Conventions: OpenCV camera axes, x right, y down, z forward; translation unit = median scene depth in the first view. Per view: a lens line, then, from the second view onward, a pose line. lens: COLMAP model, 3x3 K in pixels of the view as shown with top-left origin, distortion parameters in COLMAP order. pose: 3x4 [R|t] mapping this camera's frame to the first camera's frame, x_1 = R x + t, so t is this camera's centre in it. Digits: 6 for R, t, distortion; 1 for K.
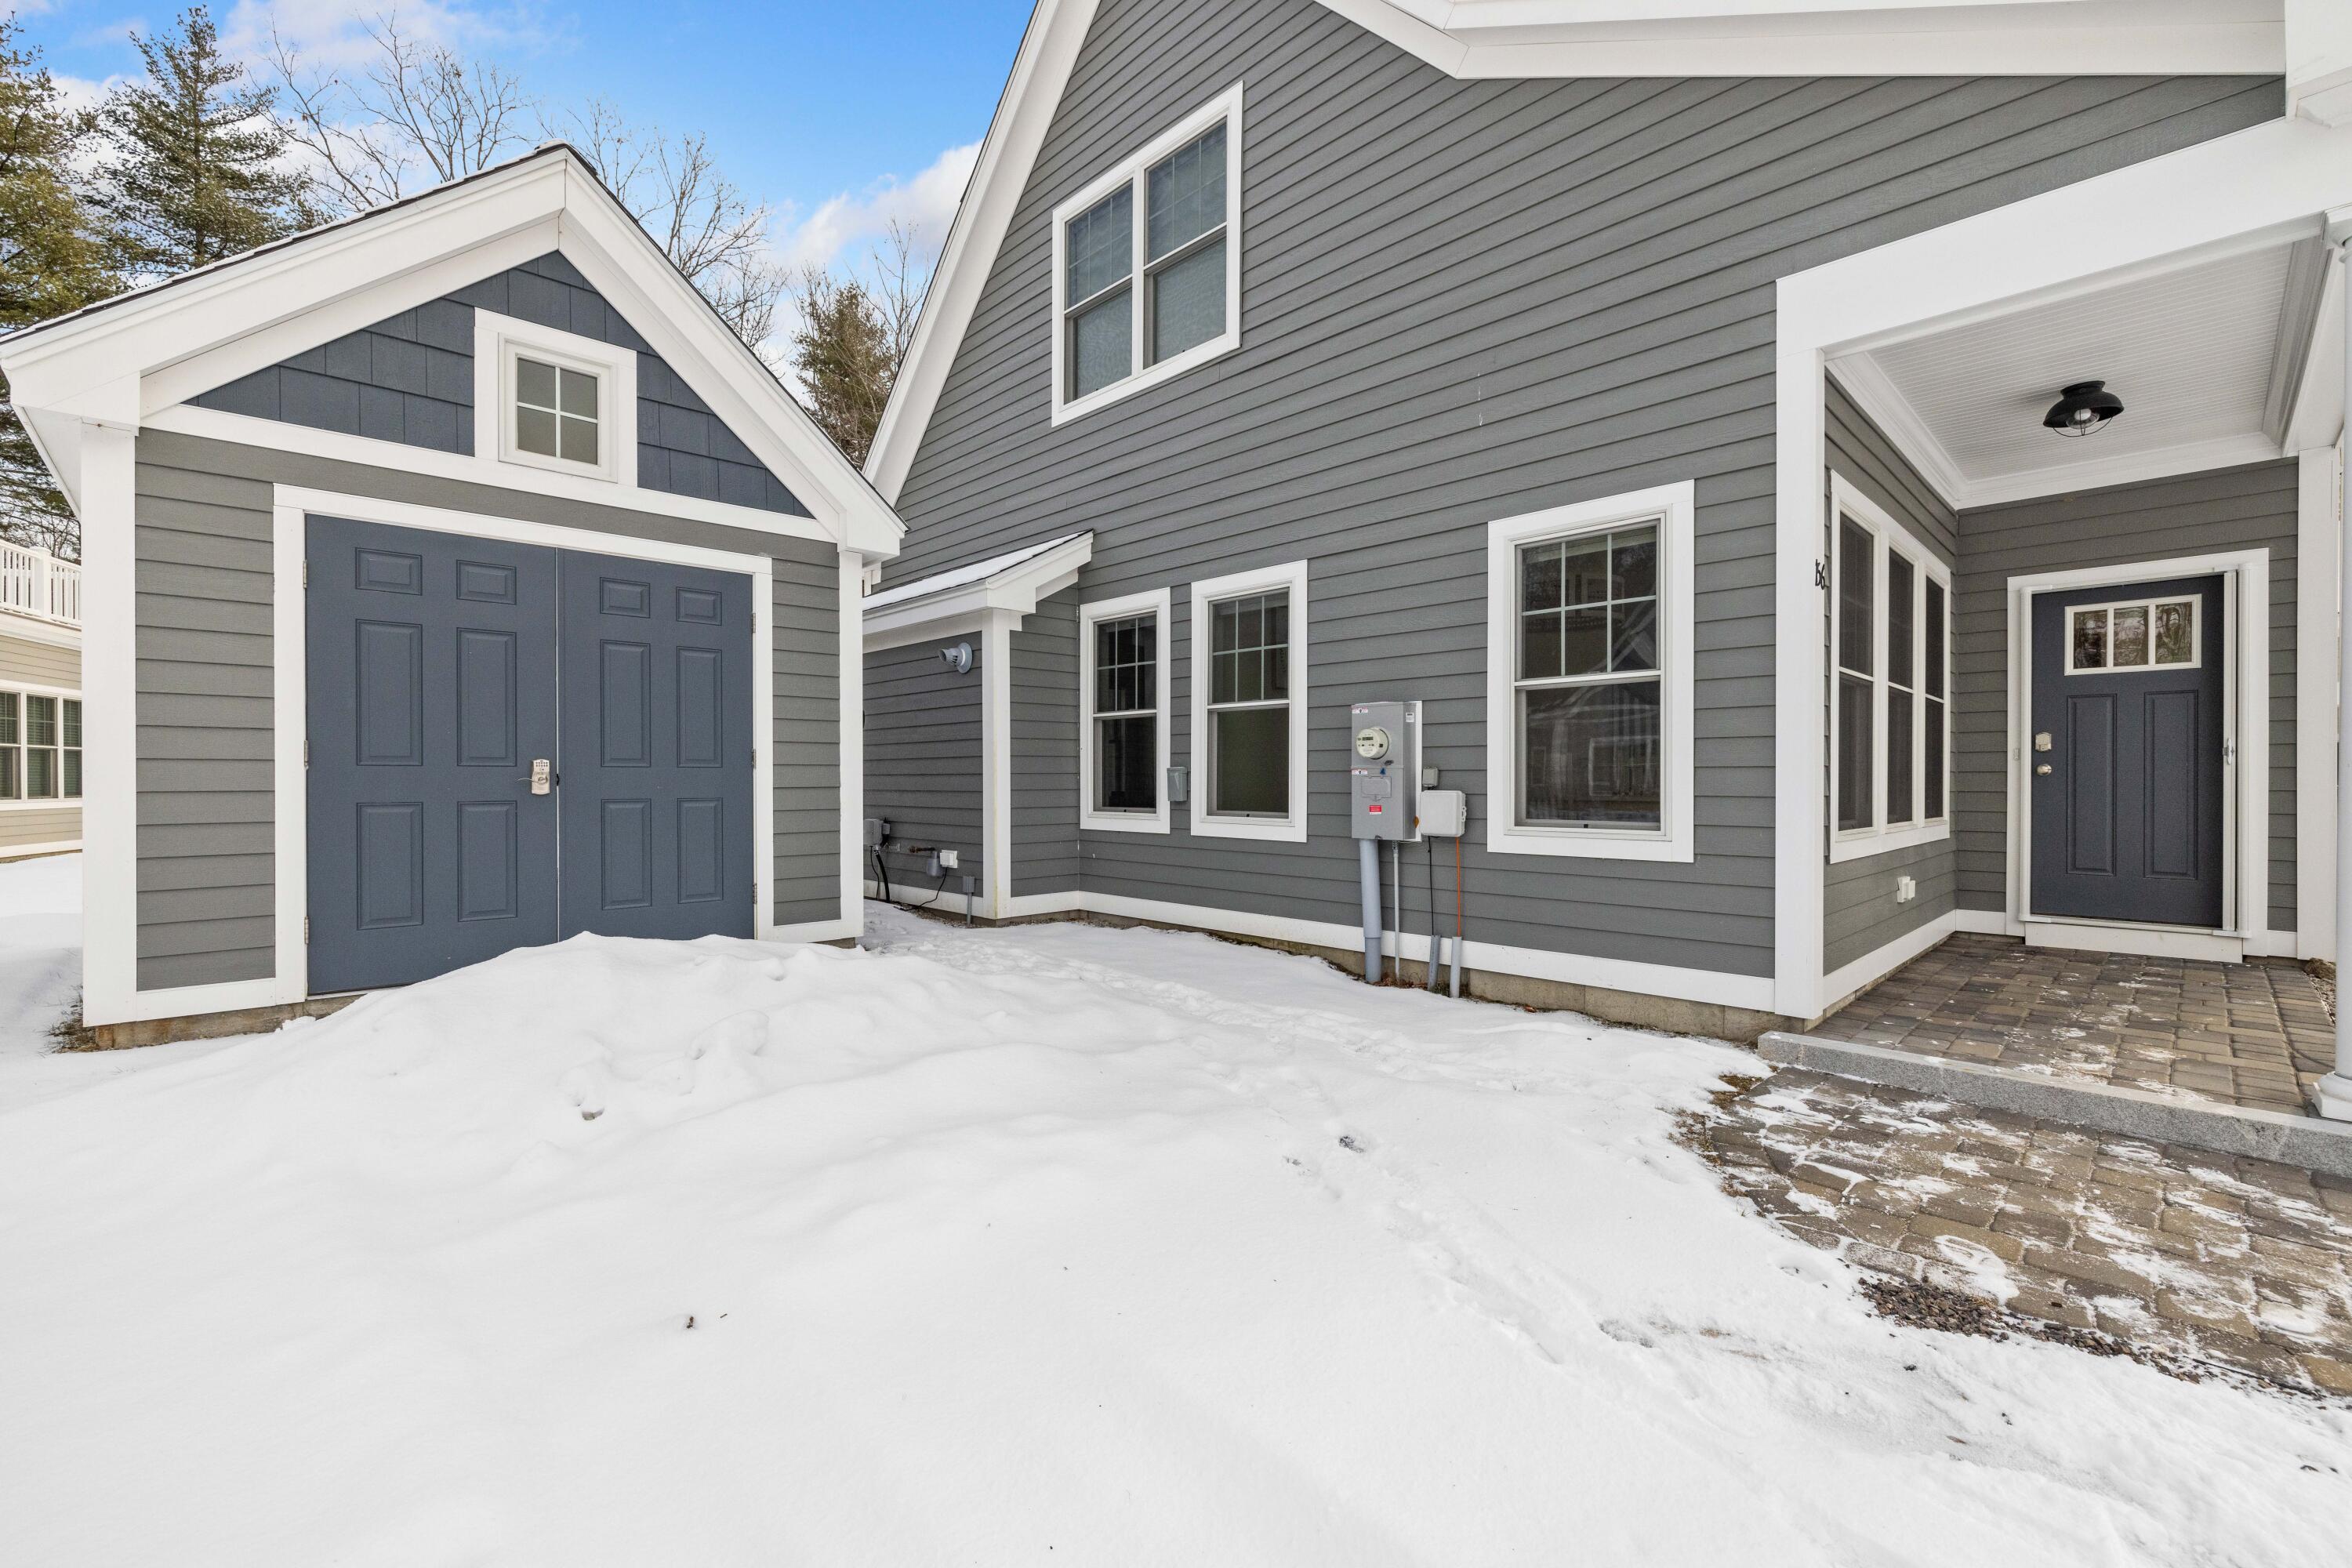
lens RADIAL K [[989.6, 0, 1181.1], [0, 989.6, 775.1], [0, 0, 1]] dist [-0.004449, -0.000662]
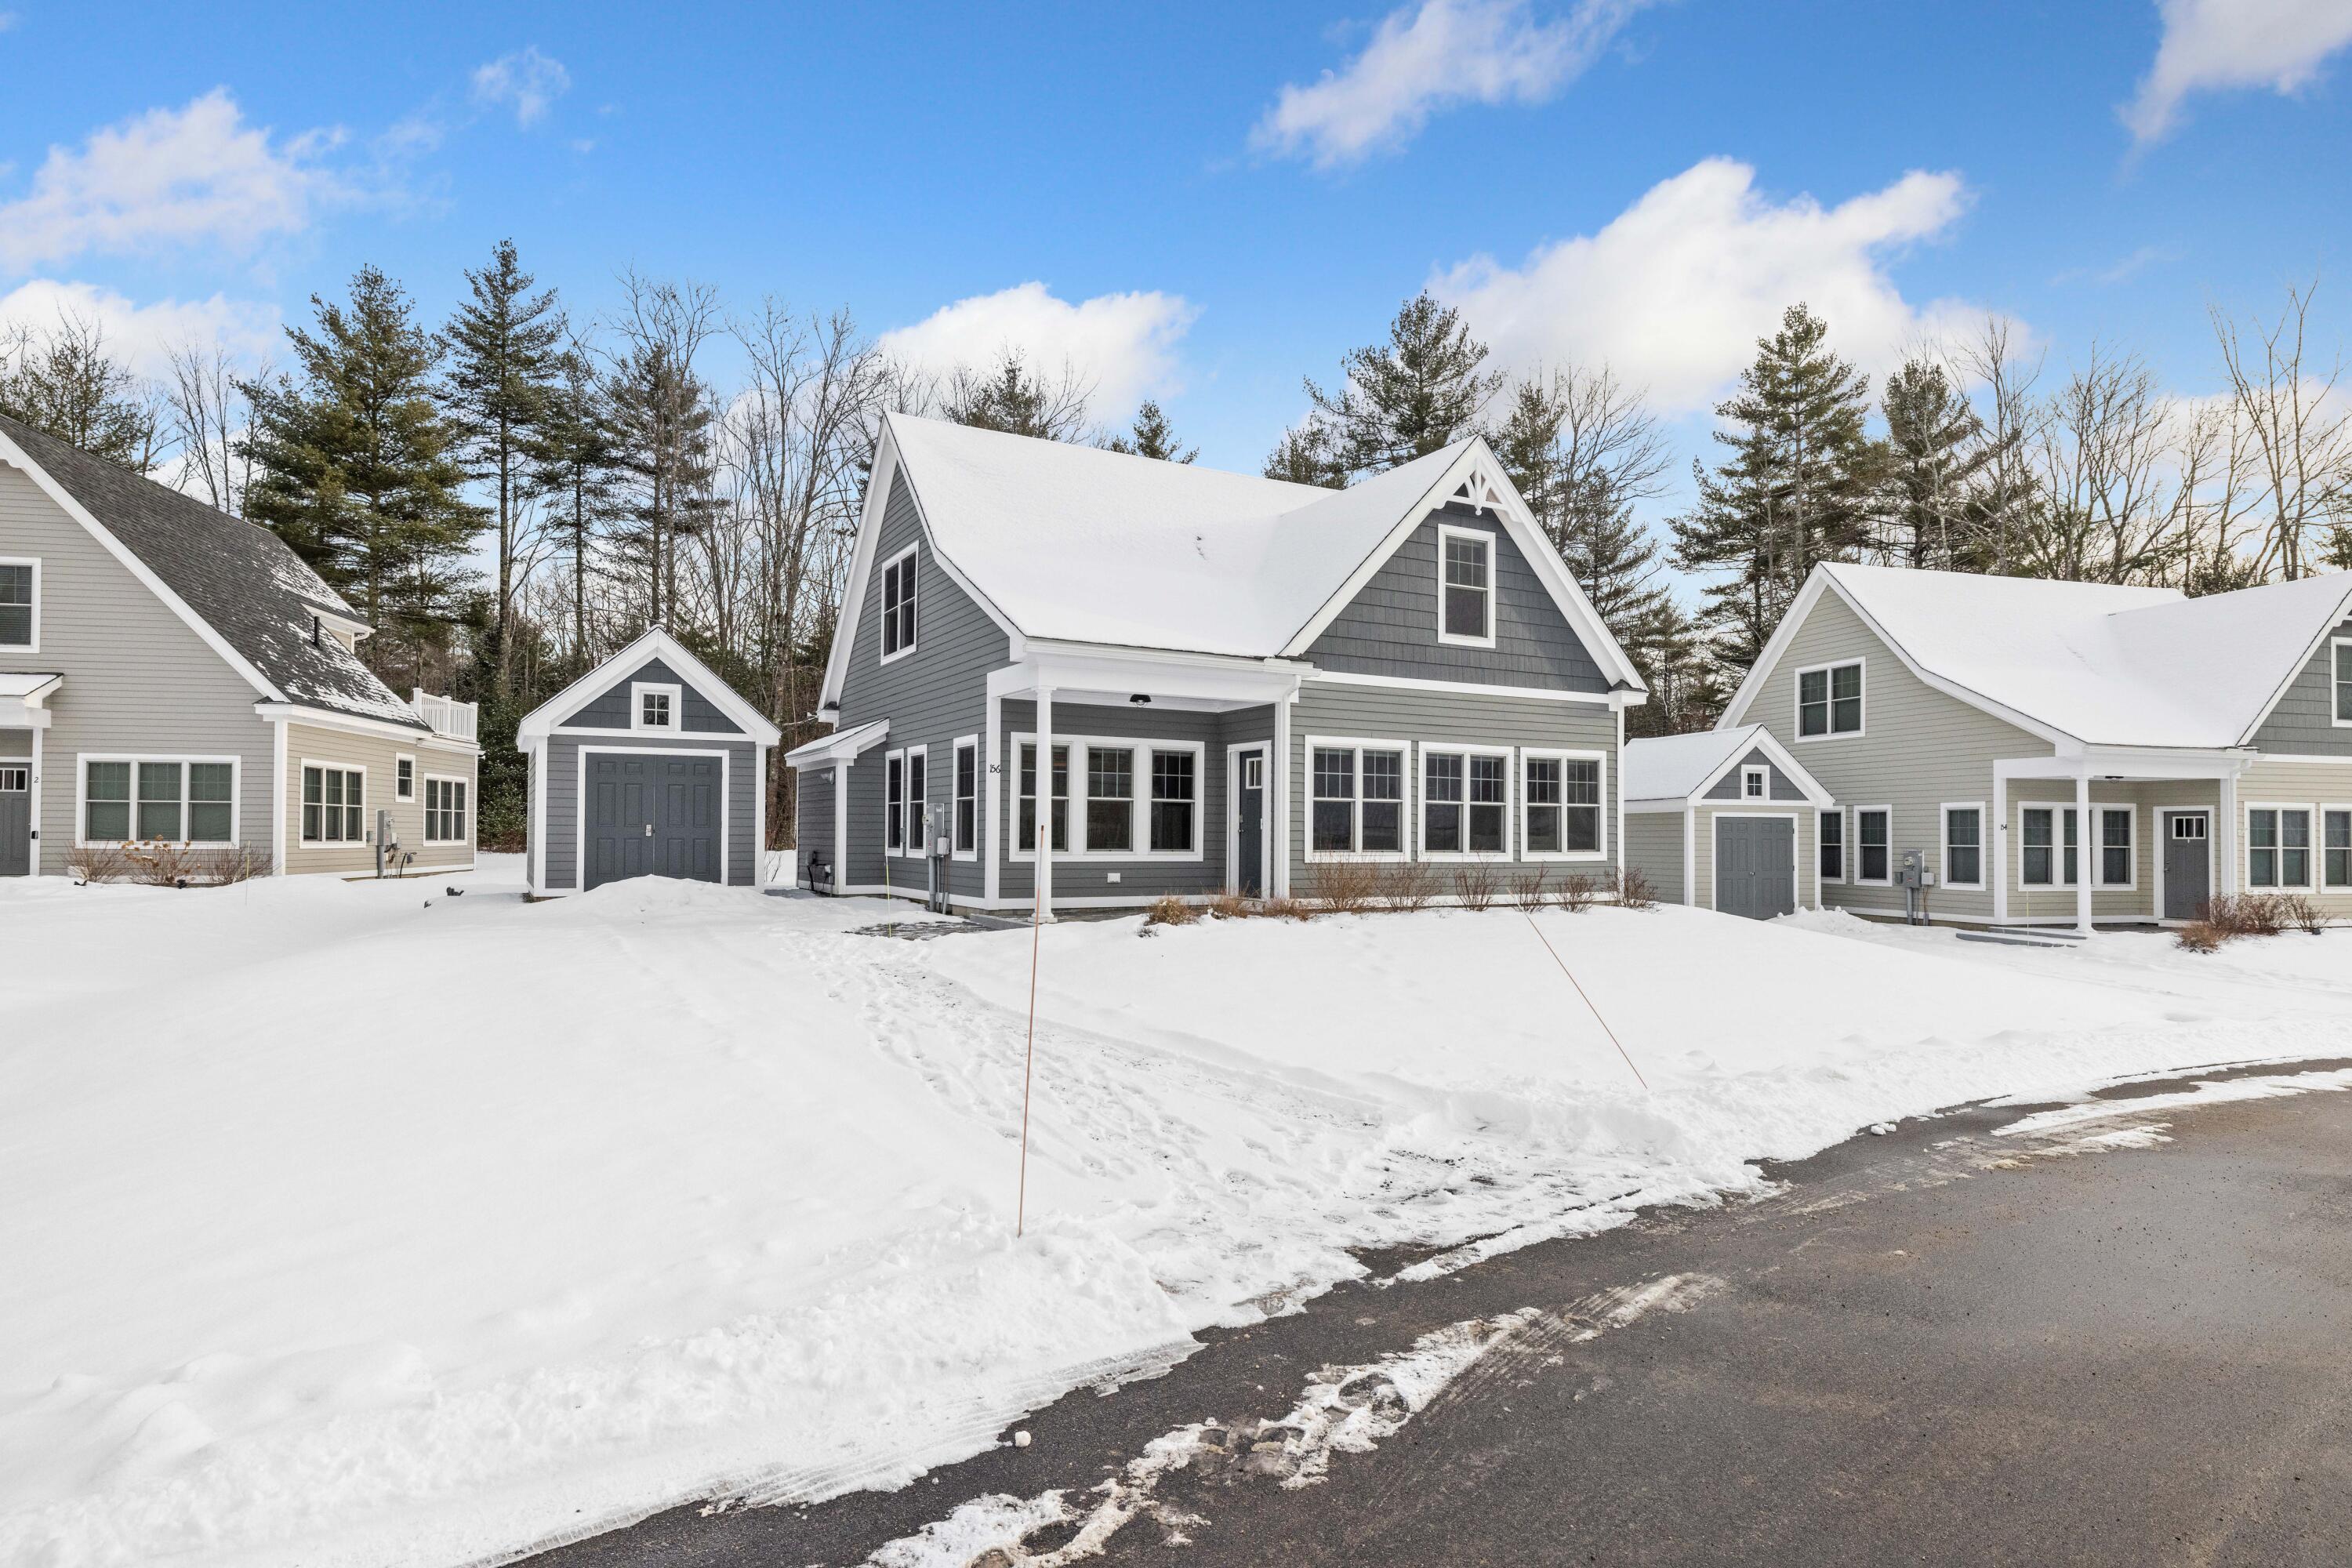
lens RADIAL K [[1250.8, 0, 1178.5], [0, 1250.8, 797.0], [0, 0, 1]] dist [-0.007474, -0.000812]
pose [[0.965650, -0.000693, -0.259844, 0.684329], [-0.006446, 0.999625, -0.026620, -0.002950], [0.259765, 0.027381, 0.965284, -0.815132]]
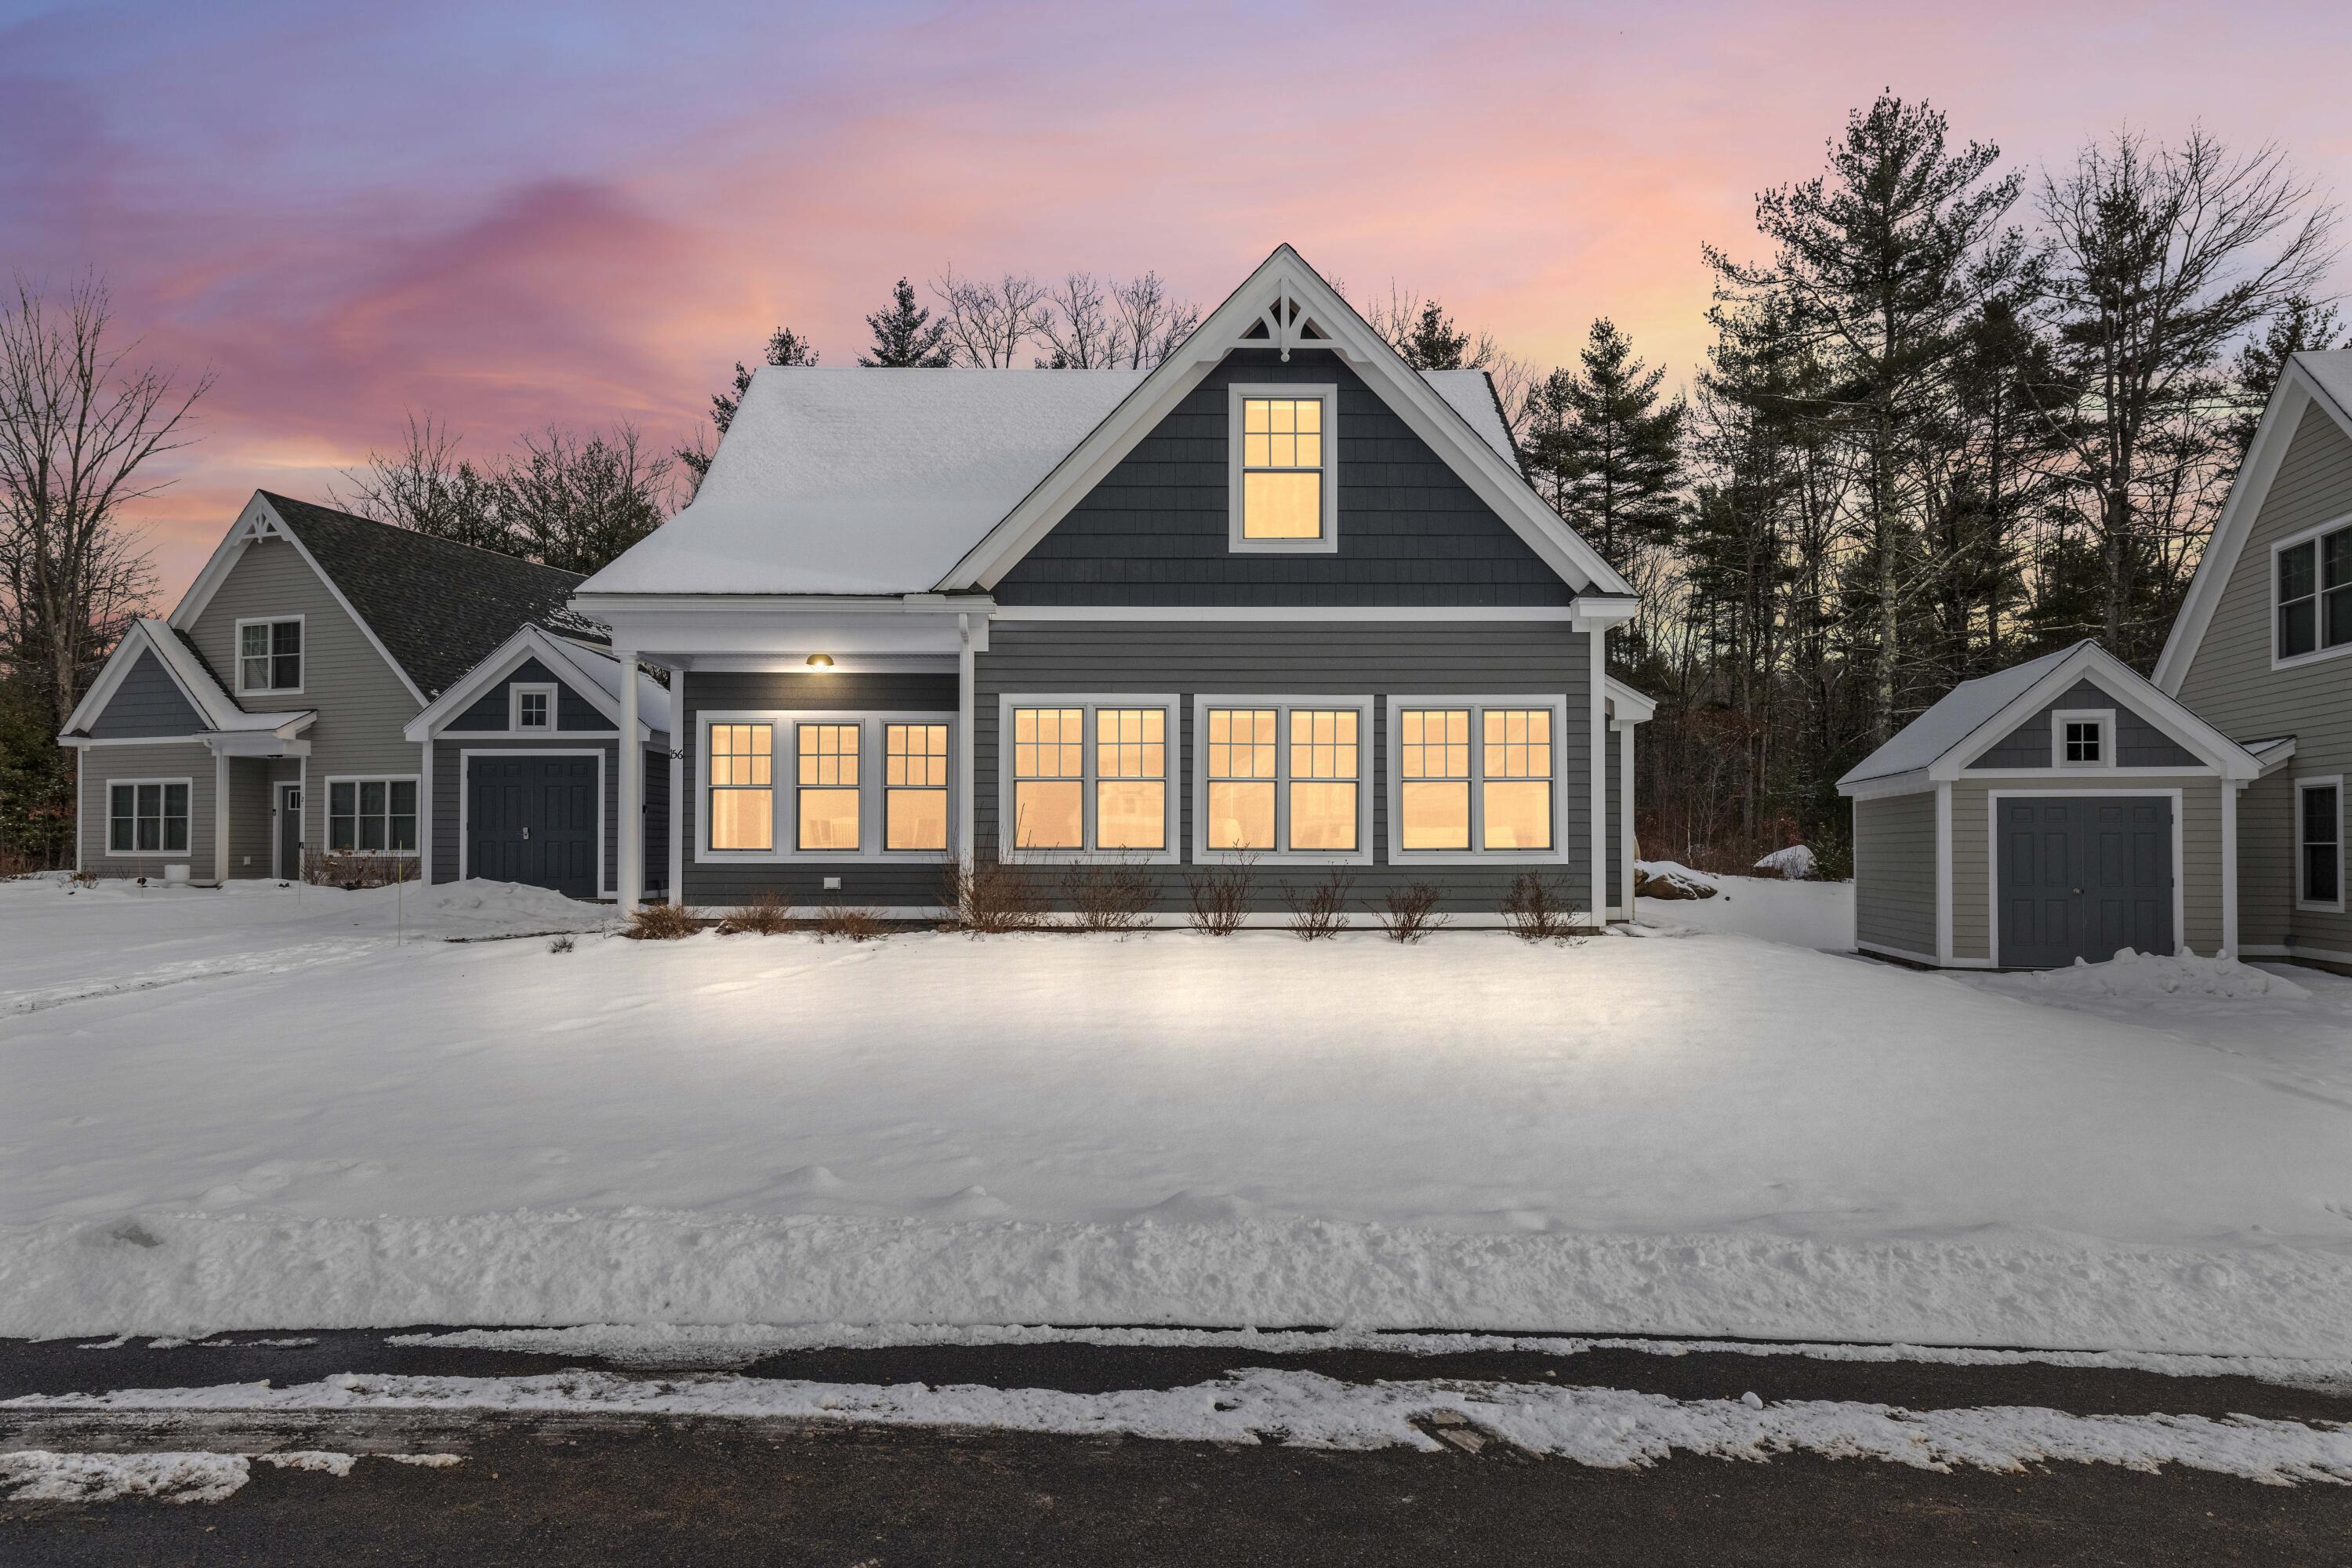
lens RADIAL K [[1346.6, 0, 1168.2], [0, 1346.6, 805.1], [0, 0, 1]] dist [-0.005527, 0.000015]
pose [[0.726023, -0.020627, -0.687361, 1.259753], [0.000945, 0.999579, -0.028999, 0.013142], [0.687669, 0.020404, 0.725737, -0.221027]]
